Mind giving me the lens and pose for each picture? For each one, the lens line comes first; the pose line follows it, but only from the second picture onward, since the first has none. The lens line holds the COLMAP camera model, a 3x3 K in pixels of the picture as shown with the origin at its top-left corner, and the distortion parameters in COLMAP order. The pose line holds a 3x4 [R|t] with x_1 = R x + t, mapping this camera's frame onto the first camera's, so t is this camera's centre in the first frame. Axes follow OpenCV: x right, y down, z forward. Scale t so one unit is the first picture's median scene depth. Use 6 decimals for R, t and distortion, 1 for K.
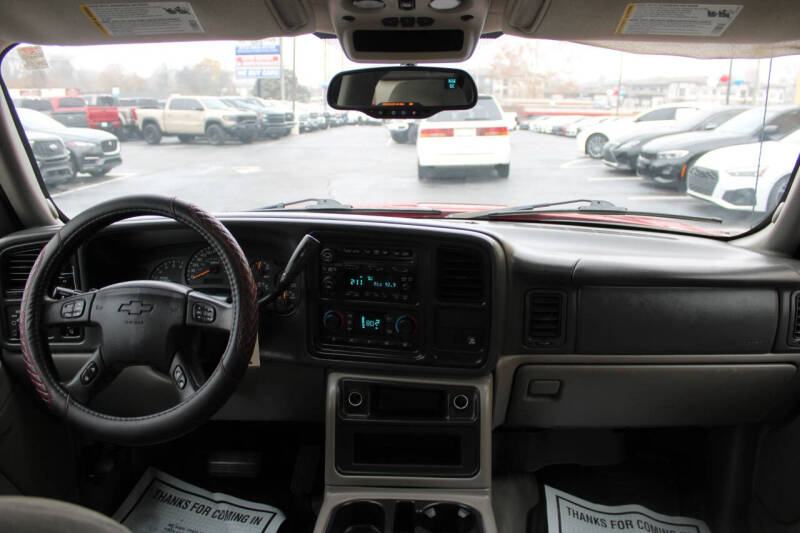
lens RADIAL K [[656.9, 0, 400.0], [0, 656.9, 266.5], [0, 0, 1]] dist [-0.161721, 0.152677]
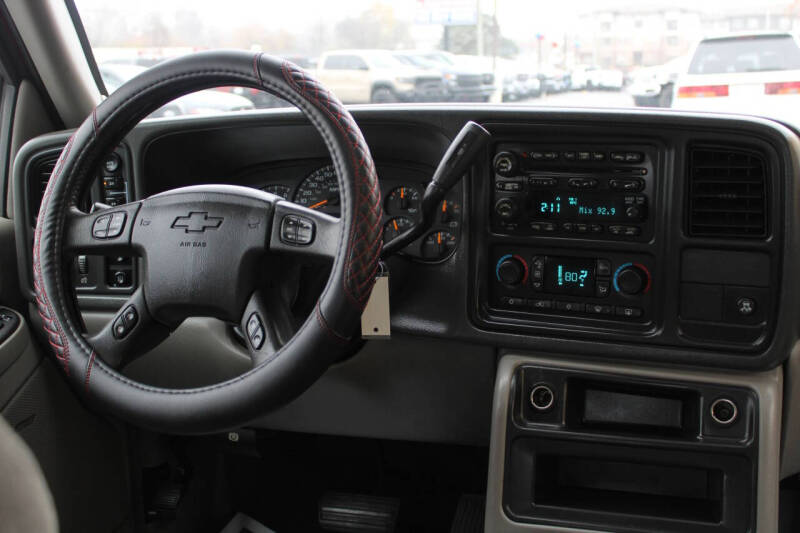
lens RADIAL K [[929.6, 0, 400.0], [0, 929.6, 266.5], [0, 0, 1]] dist [-0.075834, 0.051669]
pose [[0.966399, 0.025569, -0.255772, 0.020522], [-0.033403, 0.999095, -0.026333, 0.104863], [0.254867, 0.033991, 0.966378, 0.127861]]
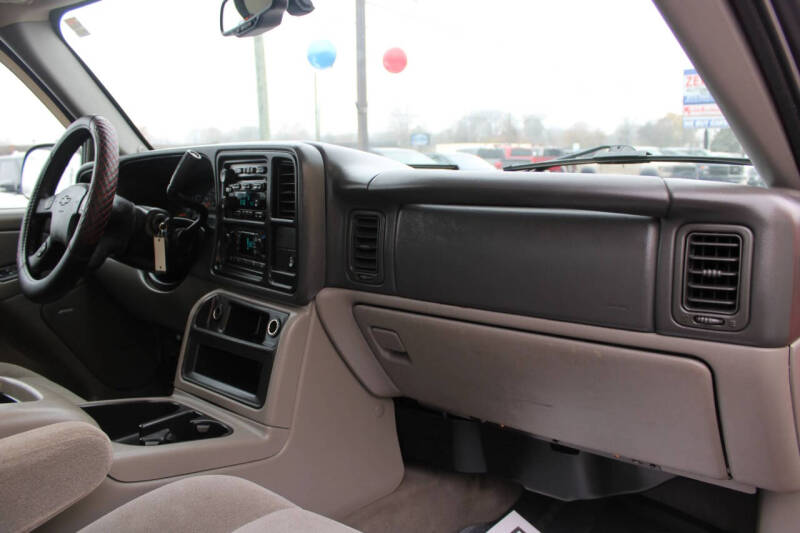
lens RADIAL K [[666.7, 0, 399.8], [0, 666.7, 255.7], [0, 0, 1]] dist [-0.168419, 0.166229]
pose [[0.781774, 0.071076, -0.619498, 0.753937], [-0.134683, 0.989279, -0.056462, 0.129845], [0.608843, 0.127576, 0.782965, 0.349695]]
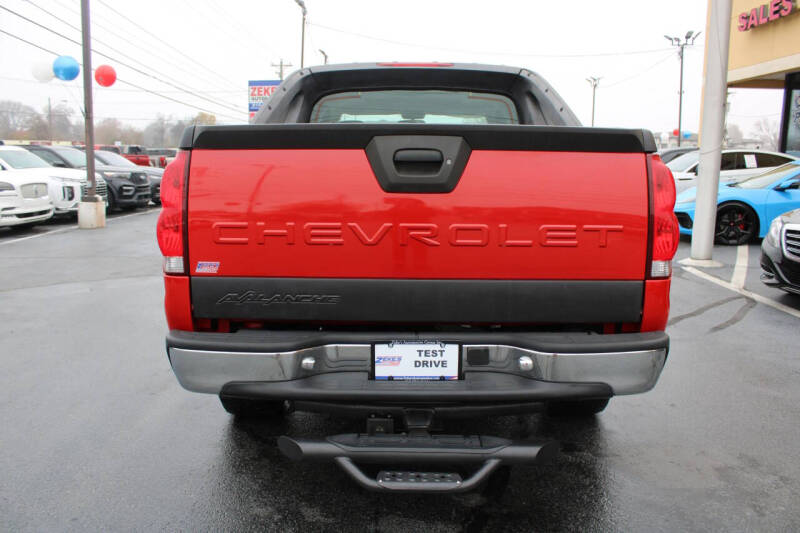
lens RADIAL K [[666.7, 0, 399.8], [0, 666.7, 255.7], [0, 0, 1]] dist [-0.168419, 0.166229]
pose [[0.999918, 0.001513, 0.012679, -0.135462], [-0.000218, 0.994833, -0.101525, 1.125508], [-0.012767, 0.101513, 0.994752, -3.565807]]
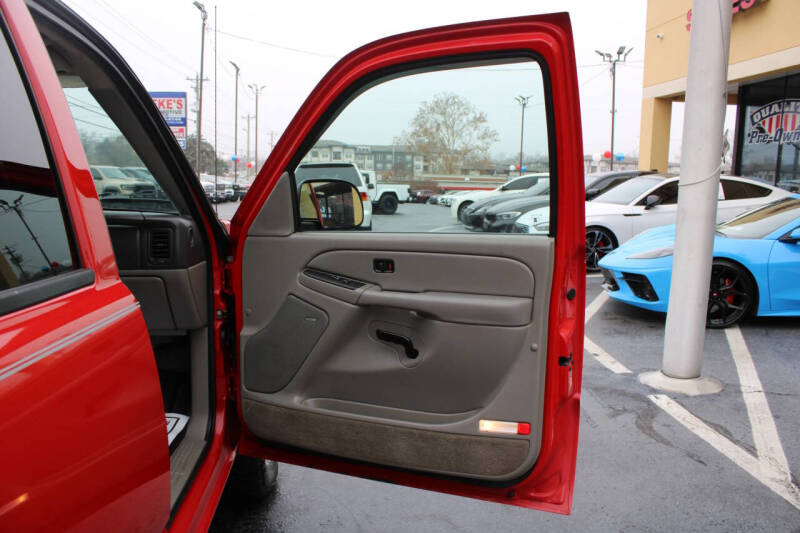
lens RADIAL K [[664.0, 0, 400.0], [0, 664.0, 266.5], [0, 0, 1]] dist [-0.172056, 0.163153]
pose [[0.993819, 0.000664, 0.111006, 1.007162], [0.012150, 0.993324, -0.114713, 0.305100], [-0.110342, 0.115352, 0.987177, -0.607281]]
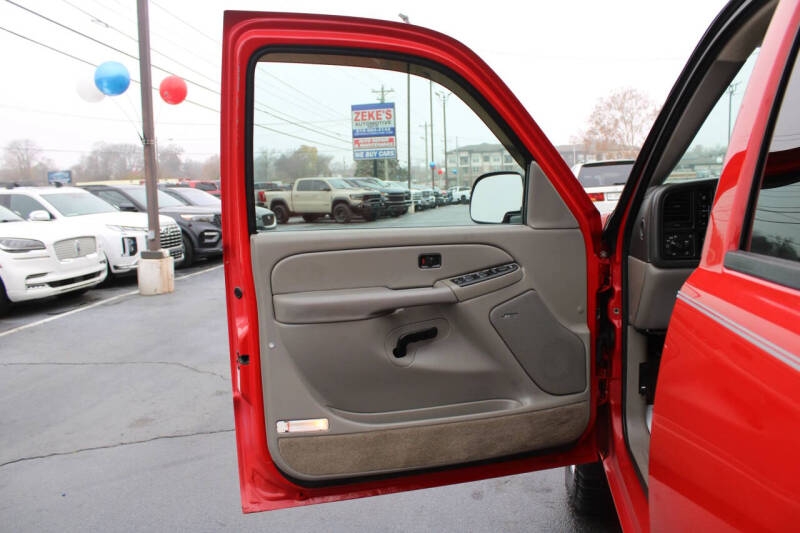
lens RADIAL K [[666.7, 0, 399.8], [0, 666.7, 255.7], [0, 0, 1]] dist [-0.168419, 0.166229]
pose [[0.989810, -0.027485, -0.139717, -0.983138], [0.007640, 0.990032, -0.140633, 0.301842], [0.142190, 0.138133, 0.980154, -0.488591]]
